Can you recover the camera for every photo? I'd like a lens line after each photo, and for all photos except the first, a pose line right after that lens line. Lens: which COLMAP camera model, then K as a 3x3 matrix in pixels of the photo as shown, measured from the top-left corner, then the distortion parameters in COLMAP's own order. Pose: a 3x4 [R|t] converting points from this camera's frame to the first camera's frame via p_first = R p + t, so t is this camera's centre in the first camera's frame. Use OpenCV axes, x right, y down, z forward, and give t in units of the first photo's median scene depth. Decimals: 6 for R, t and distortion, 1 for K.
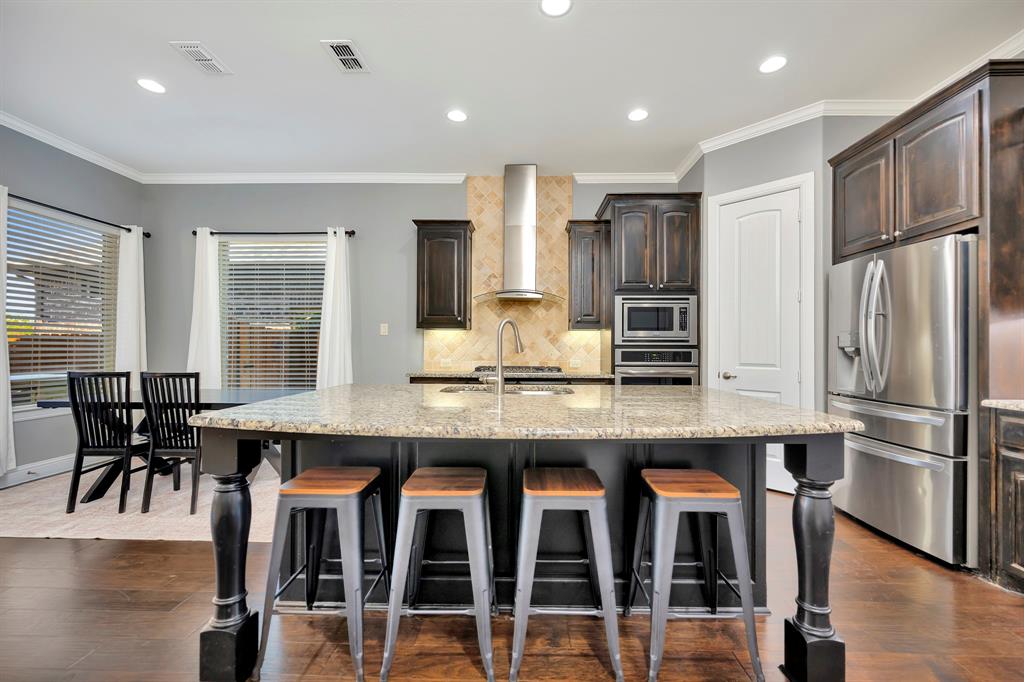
lens RADIAL K [[415.1, 0, 514.6], [0, 415.1, 344.1], [0, 0, 1]] dist [0.000057, -0.000051]
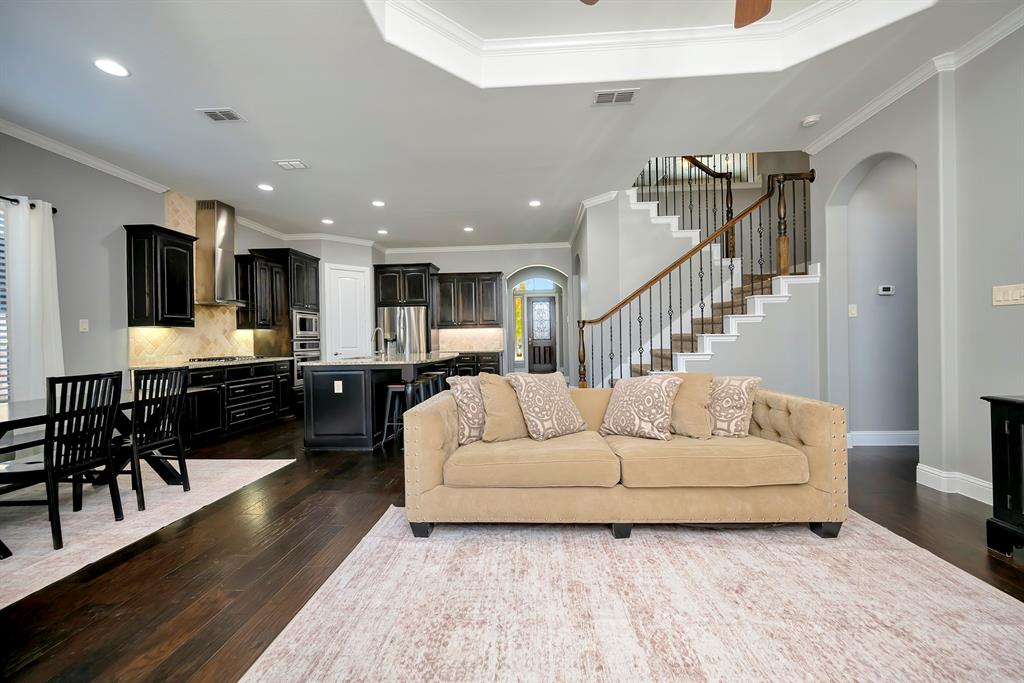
lens RADIAL K [[411.6, 0, 522.0], [0, 411.6, 335.9], [0, 0, 1]] dist [-0.003076, -0.000208]
pose [[0.017209, -0.001973, 0.999850, -1.422026], [0.012600, 0.999919, 0.001756, -0.003562], [-0.999773, 0.012568, 0.017233, 0.039383]]
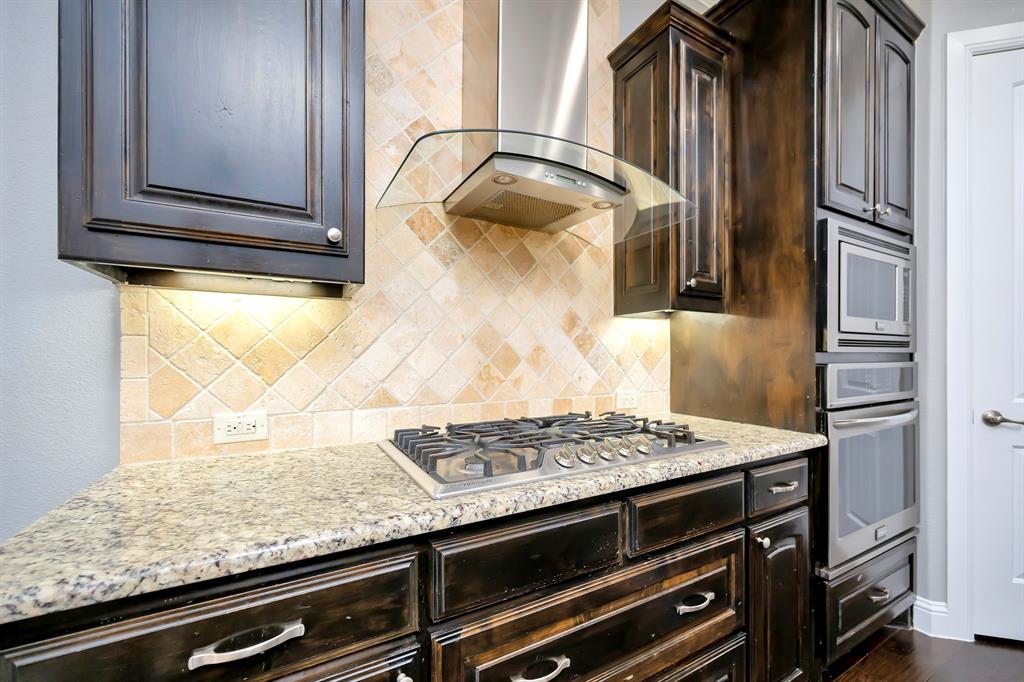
lens RADIAL K [[415.8, 0, 518.0], [0, 415.8, 354.6], [0, 0, 1]] dist [0.000126, 0.000009]
pose [[0.850314, -0.004277, 0.526259, -0.185182], [0.000524, 0.999973, 0.007281, 0.000685], [-0.526276, -0.005915, 0.850293, 0.832758]]
